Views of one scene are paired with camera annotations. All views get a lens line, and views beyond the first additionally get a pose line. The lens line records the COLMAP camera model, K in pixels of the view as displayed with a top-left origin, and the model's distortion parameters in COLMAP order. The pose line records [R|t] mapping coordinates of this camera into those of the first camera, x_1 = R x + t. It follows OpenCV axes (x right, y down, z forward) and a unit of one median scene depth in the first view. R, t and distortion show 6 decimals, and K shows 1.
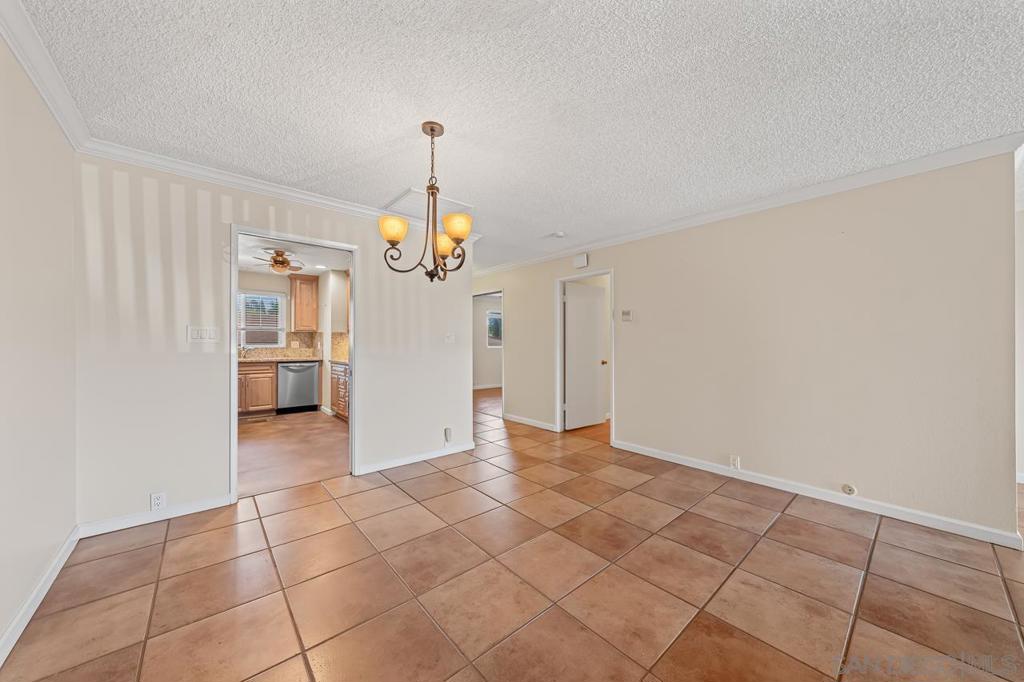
lens RADIAL K [[354.8, 0, 519.2], [0, 354.8, 344.4], [0, 0, 1]] dist [0.000462, -0.000016]
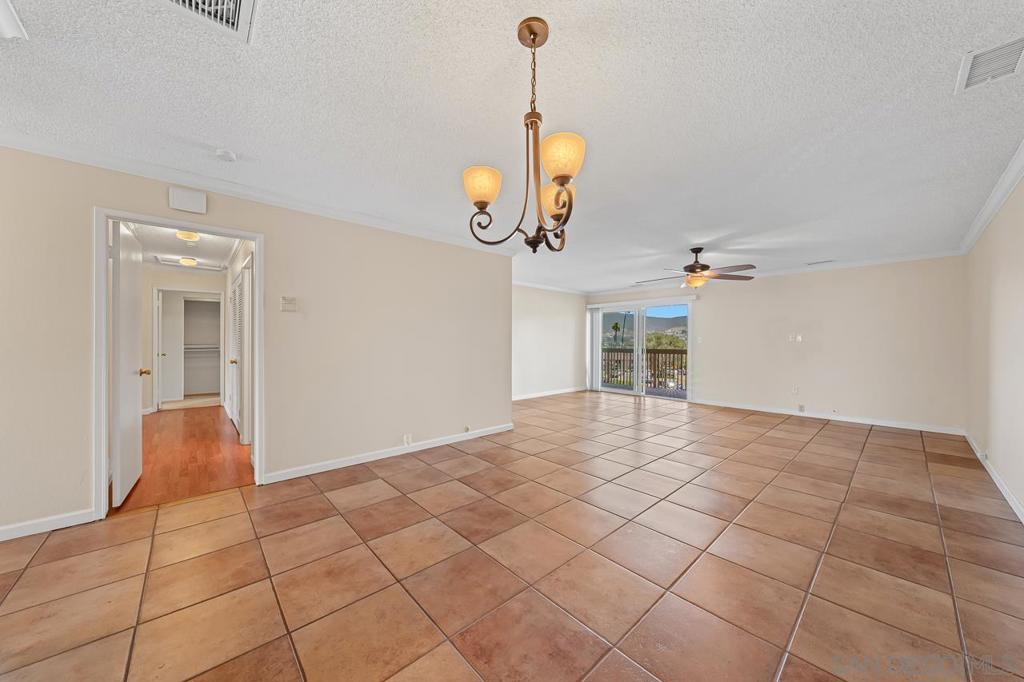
lens RADIAL K [[354.8, 0, 519.2], [0, 354.8, 344.4], [0, 0, 1]] dist [0.000462, -0.000016]
pose [[-0.025558, -0.008205, 0.999640, -0.555688], [-0.004967, 0.999955, 0.008080, 0.000867], [-0.999661, -0.004759, -0.025597, 0.622385]]
